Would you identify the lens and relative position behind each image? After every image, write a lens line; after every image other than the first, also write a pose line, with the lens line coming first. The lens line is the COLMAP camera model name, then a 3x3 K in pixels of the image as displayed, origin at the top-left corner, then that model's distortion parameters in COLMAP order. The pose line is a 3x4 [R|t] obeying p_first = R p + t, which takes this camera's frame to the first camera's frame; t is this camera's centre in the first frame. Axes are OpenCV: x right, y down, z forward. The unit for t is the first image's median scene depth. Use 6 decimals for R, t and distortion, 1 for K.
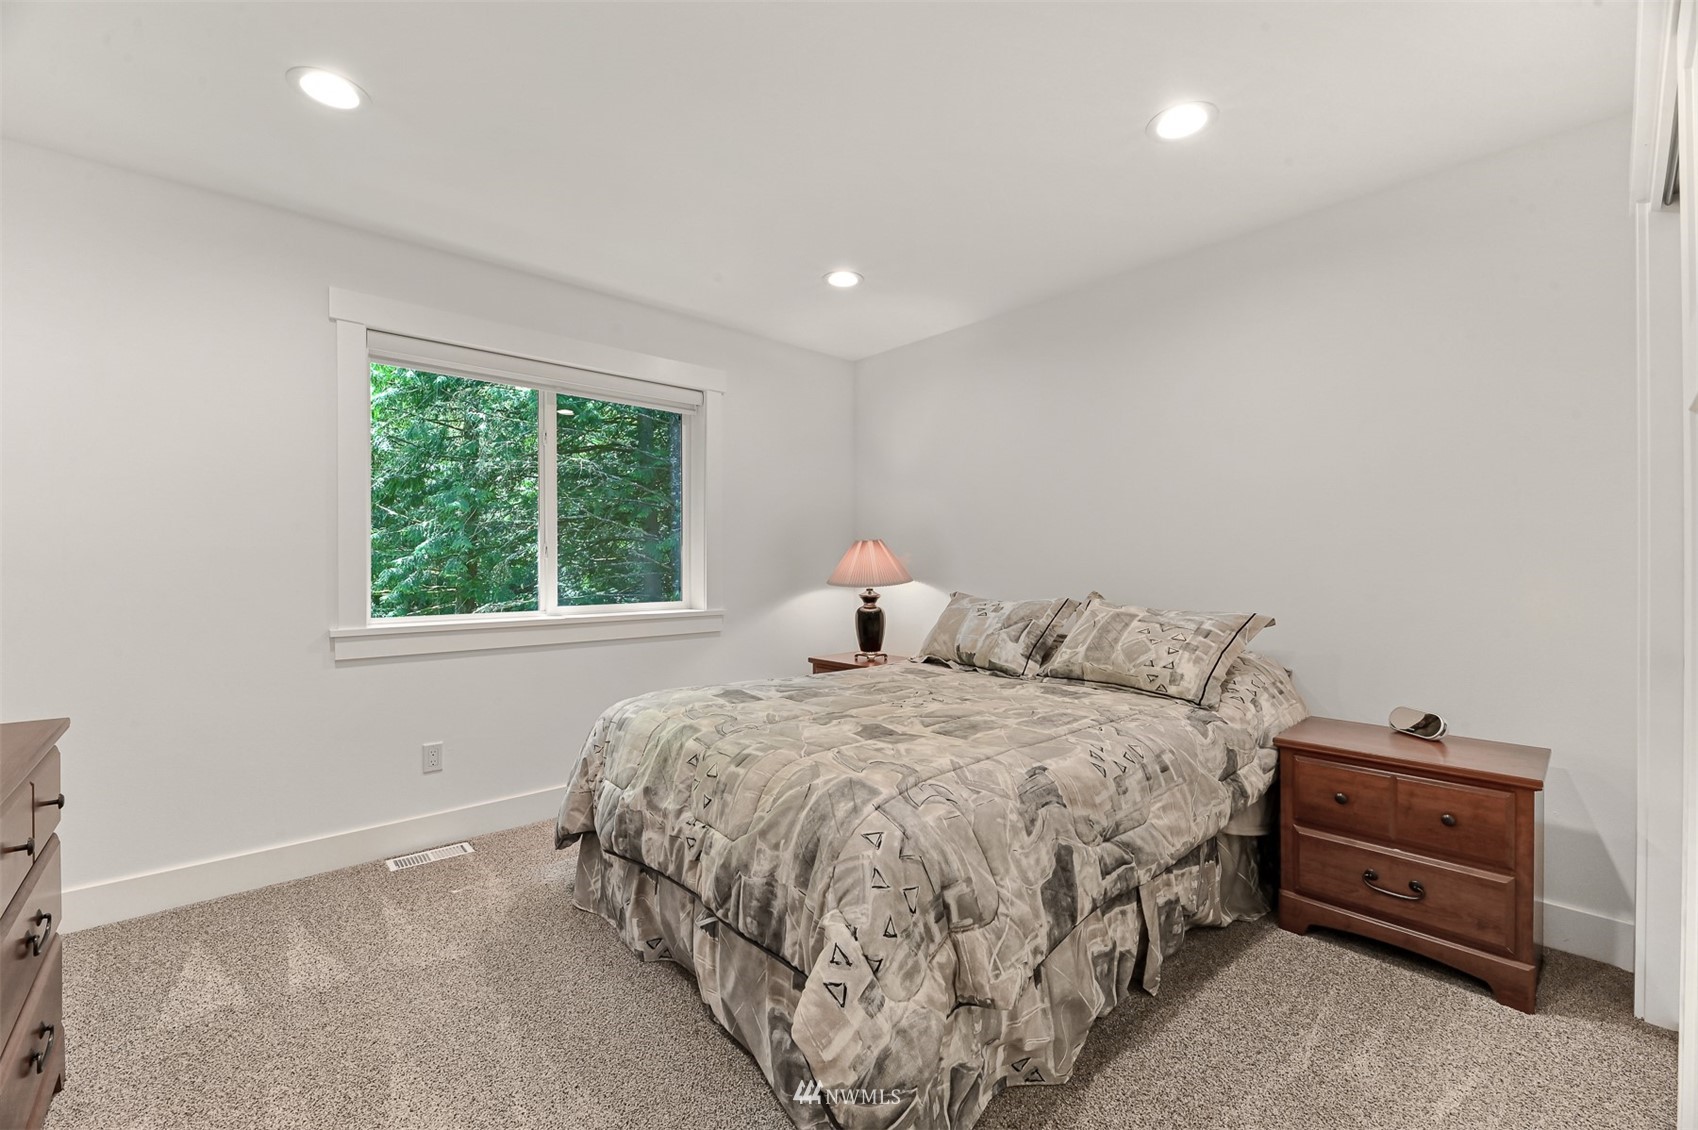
lens RADIAL K [[691.8, 0, 852.4], [0, 691.8, 565.6], [0, 0, 1]] dist [-0.002253, -0.002251]
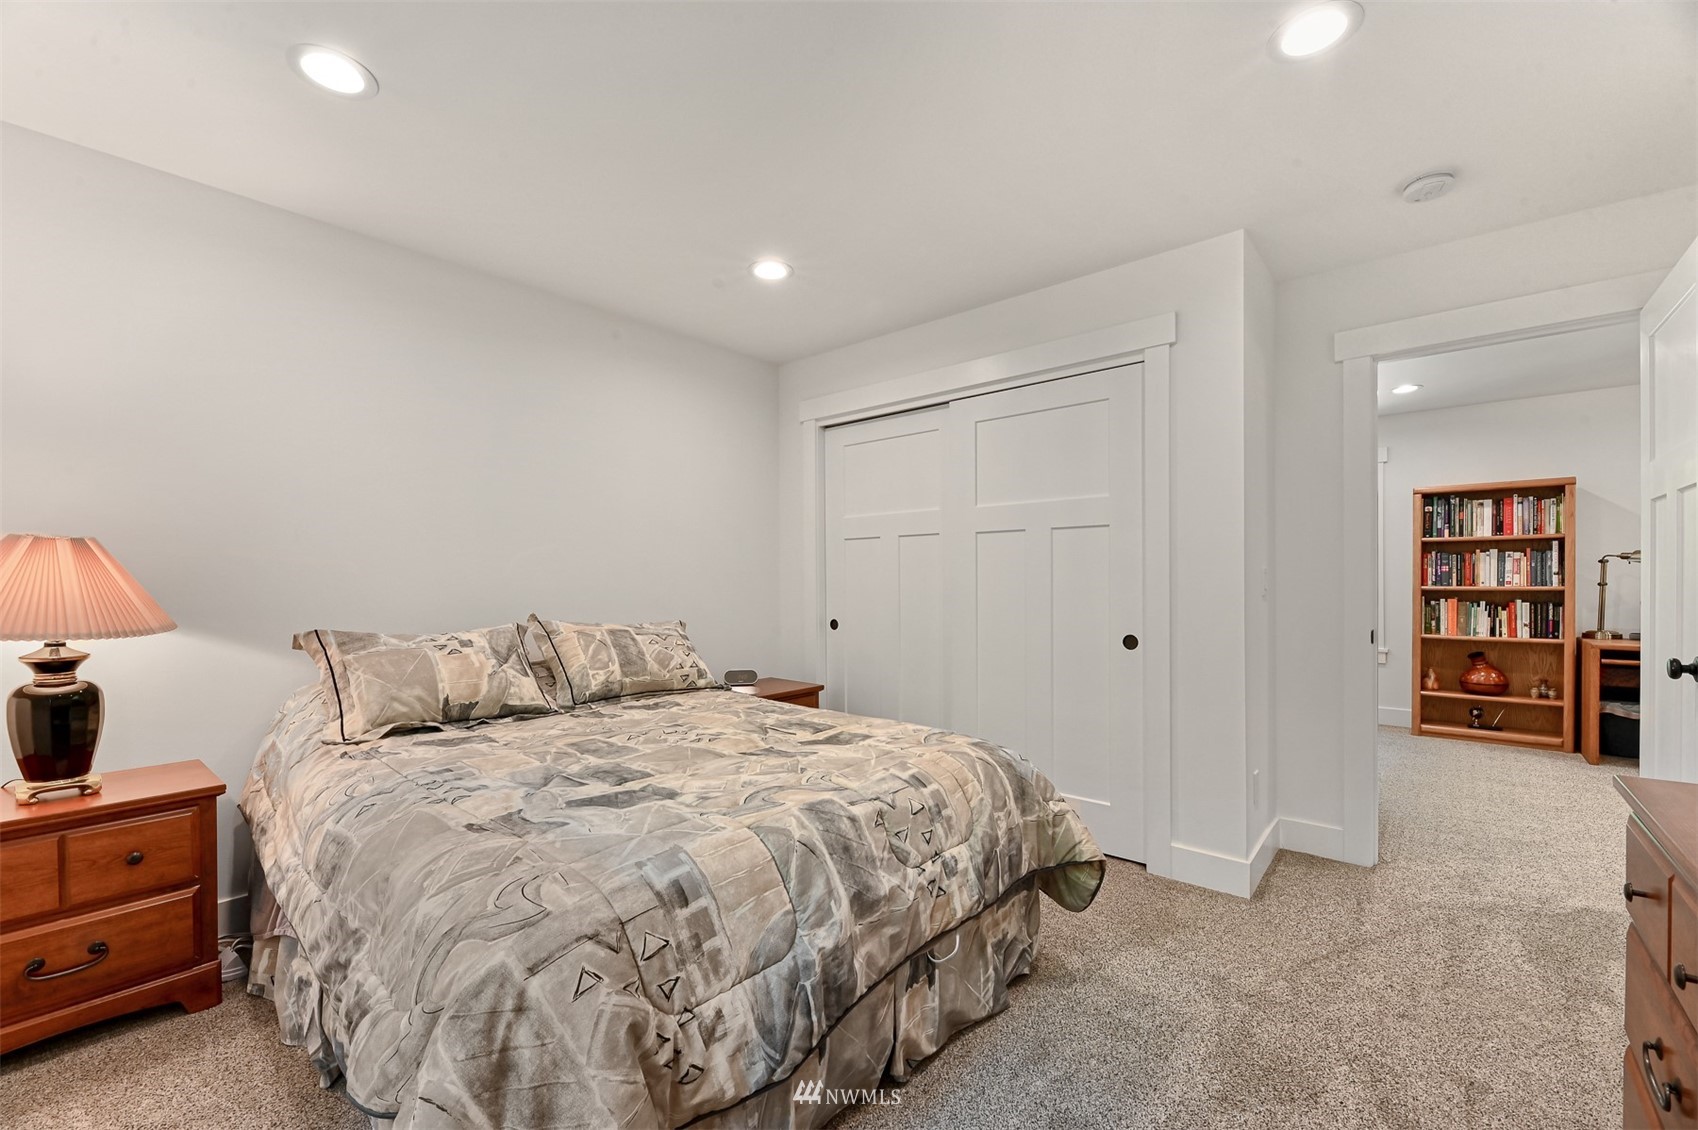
lens RADIAL K [[691.8, 0, 857.4], [0, 691.8, 574.2], [0, 0, 1]] dist [-0.002253, -0.002251]
pose [[-0.124369, 0.004224, 0.992227, -0.740265], [0.006614, 0.999972, -0.003428, -0.011061], [-0.992214, 0.006136, -0.124394, 0.782347]]
